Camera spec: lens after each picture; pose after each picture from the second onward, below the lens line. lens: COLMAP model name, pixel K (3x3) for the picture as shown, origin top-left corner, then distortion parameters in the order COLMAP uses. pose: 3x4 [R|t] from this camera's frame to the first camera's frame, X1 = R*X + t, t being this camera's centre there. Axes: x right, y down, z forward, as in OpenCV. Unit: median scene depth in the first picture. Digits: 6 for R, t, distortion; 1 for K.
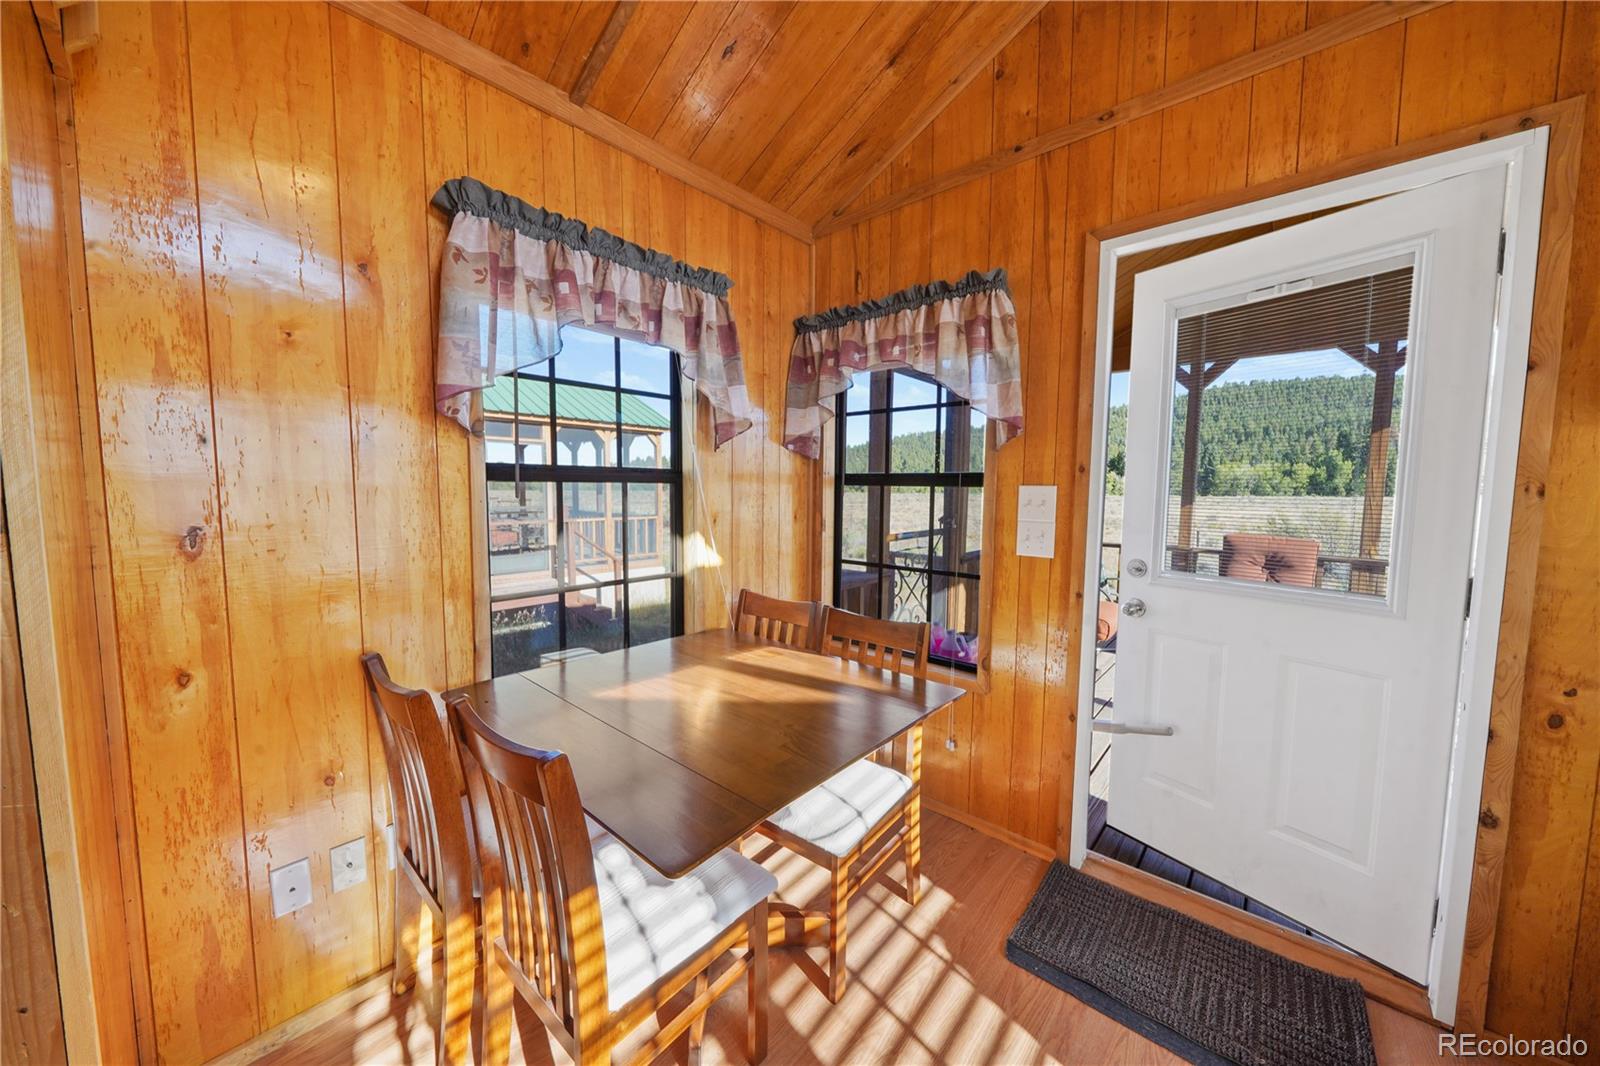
lens RADIAL K [[542.3, 0, 790.2], [0, 542.3, 530.5], [0, 0, 1]] dist [0.000630, -0.000079]
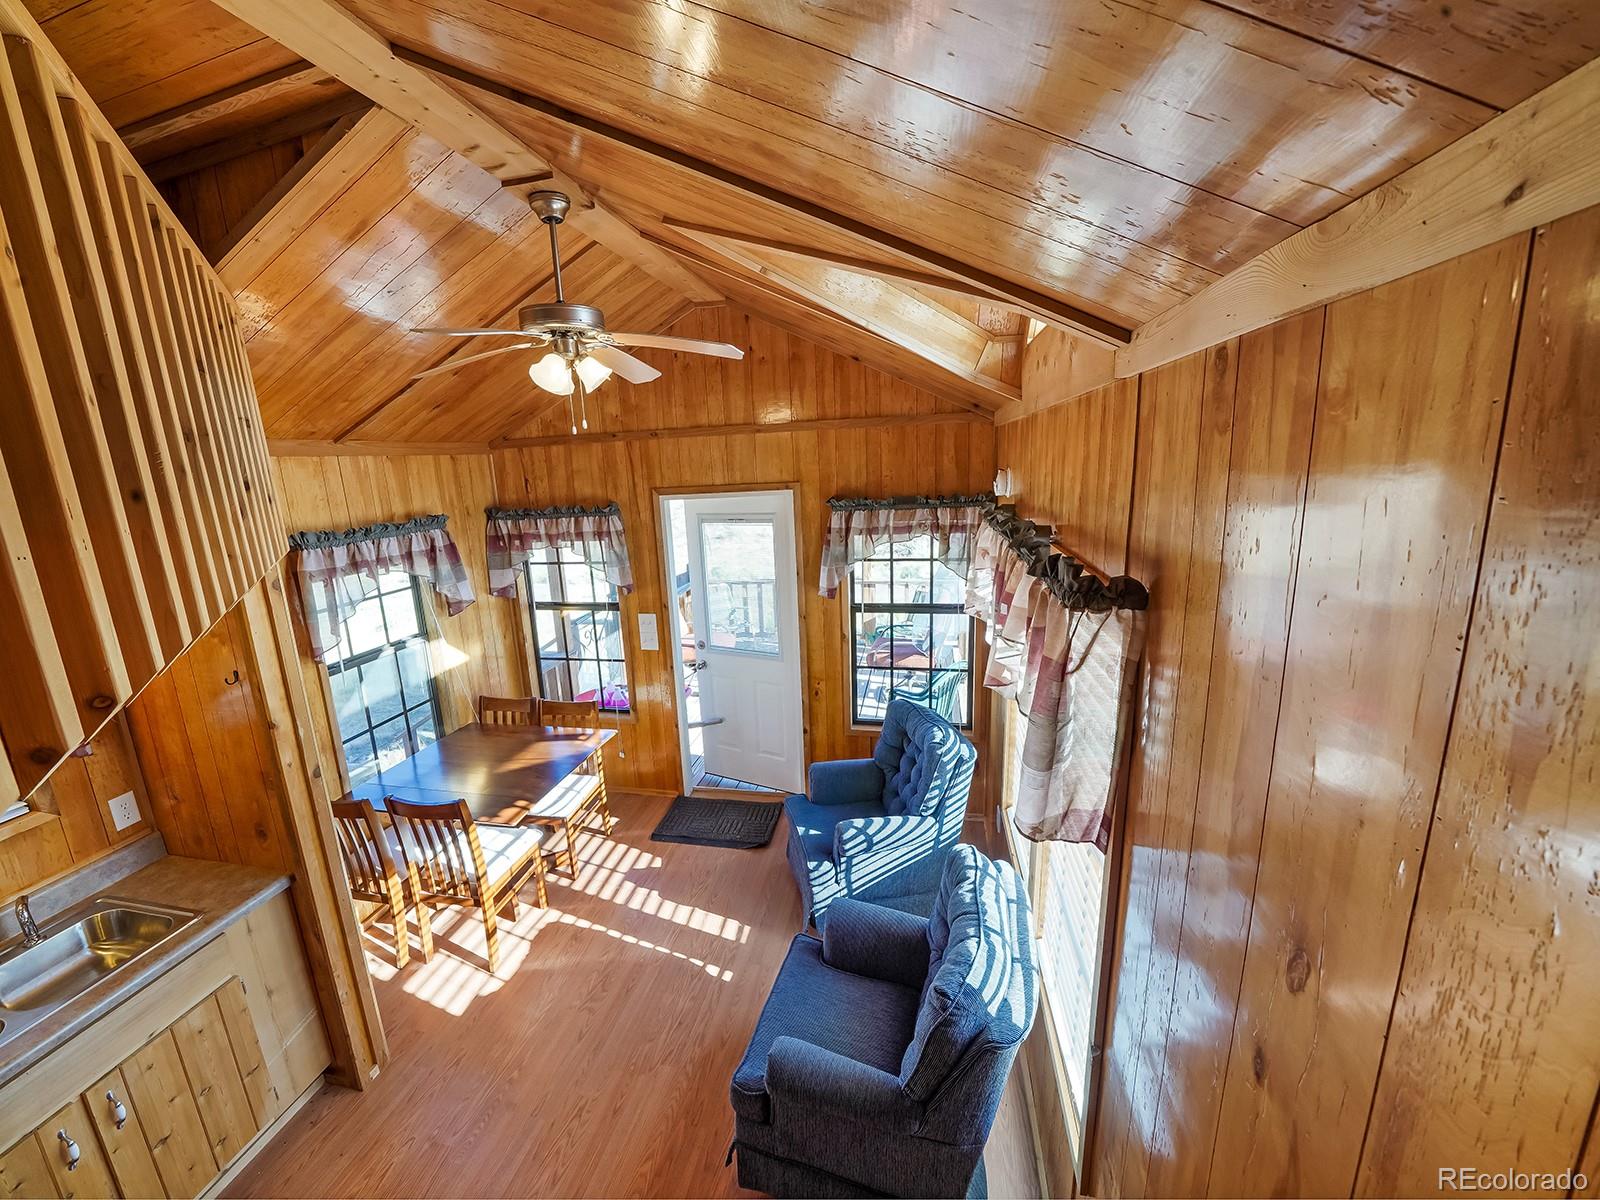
lens RADIAL K [[630.7, 0, 782.7], [0, 630.7, 595.2], [0, 0, 1]] dist [-0.024354, 0.000395]
pose [[0.872951, -0.146453, 0.465305, -0.138599], [0.086118, 0.985154, 0.148508, -0.415830], [-0.480147, -0.089569, 0.872603, -1.101047]]
